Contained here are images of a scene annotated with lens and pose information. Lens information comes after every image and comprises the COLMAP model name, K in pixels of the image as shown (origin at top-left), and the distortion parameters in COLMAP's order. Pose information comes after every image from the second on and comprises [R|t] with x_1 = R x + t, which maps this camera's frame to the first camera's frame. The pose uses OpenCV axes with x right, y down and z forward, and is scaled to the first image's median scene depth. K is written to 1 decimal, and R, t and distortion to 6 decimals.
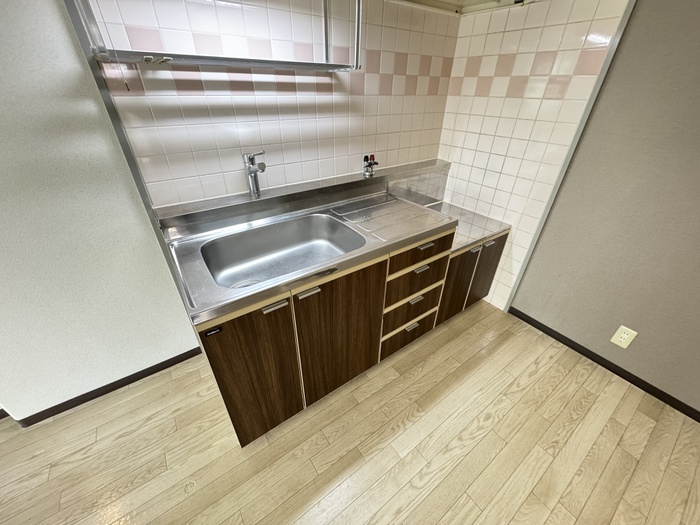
lens RADIAL K [[278.7, 0, 349.5], [0, 278.7, 262.9], [0, 0, 1]] dist [-0.001115, -0.000286]
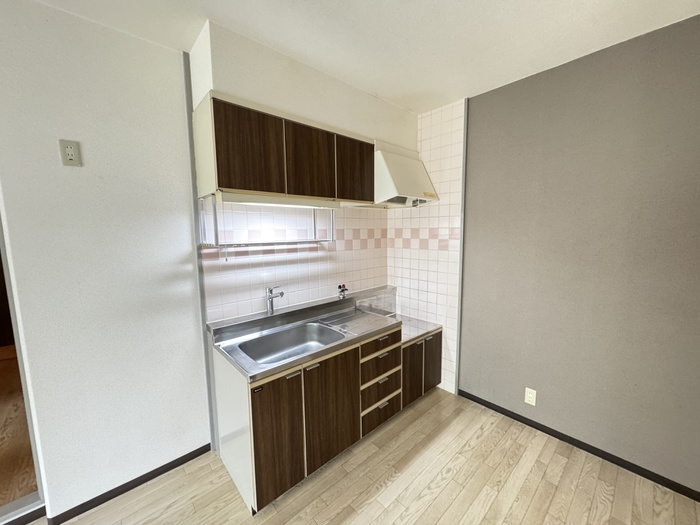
lens RADIAL K [[278.7, 0, 349.5], [0, 278.7, 262.9], [0, 0, 1]] dist [-0.001115, -0.000286]
pose [[0.992830, -0.037545, 0.113484, -0.066404], [0.082730, 0.901096, -0.425654, 0.192406], [-0.086279, 0.431990, 0.897742, -0.514899]]
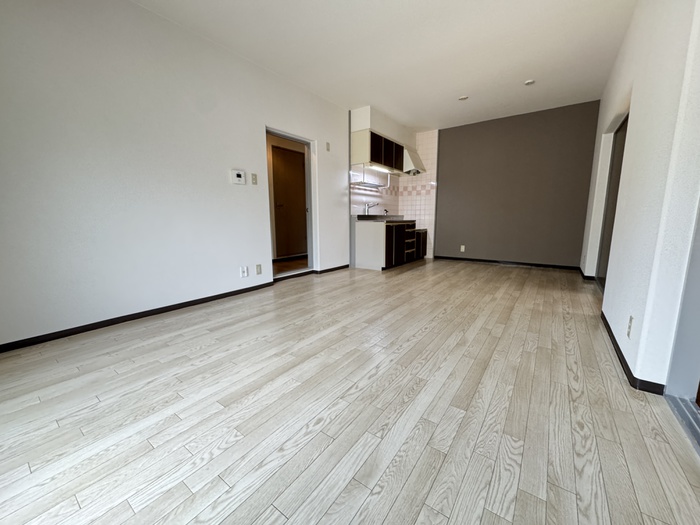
lens RADIAL K [[279.9, 0, 347.3], [0, 279.9, 261.0], [0, 0, 1]] dist [-0.000059, -0.000056]
pose [[0.948549, -0.062888, 0.310322, -1.730766], [0.180630, 0.912427, -0.367220, 1.596337], [-0.260053, 0.404379, 0.876841, -1.904030]]
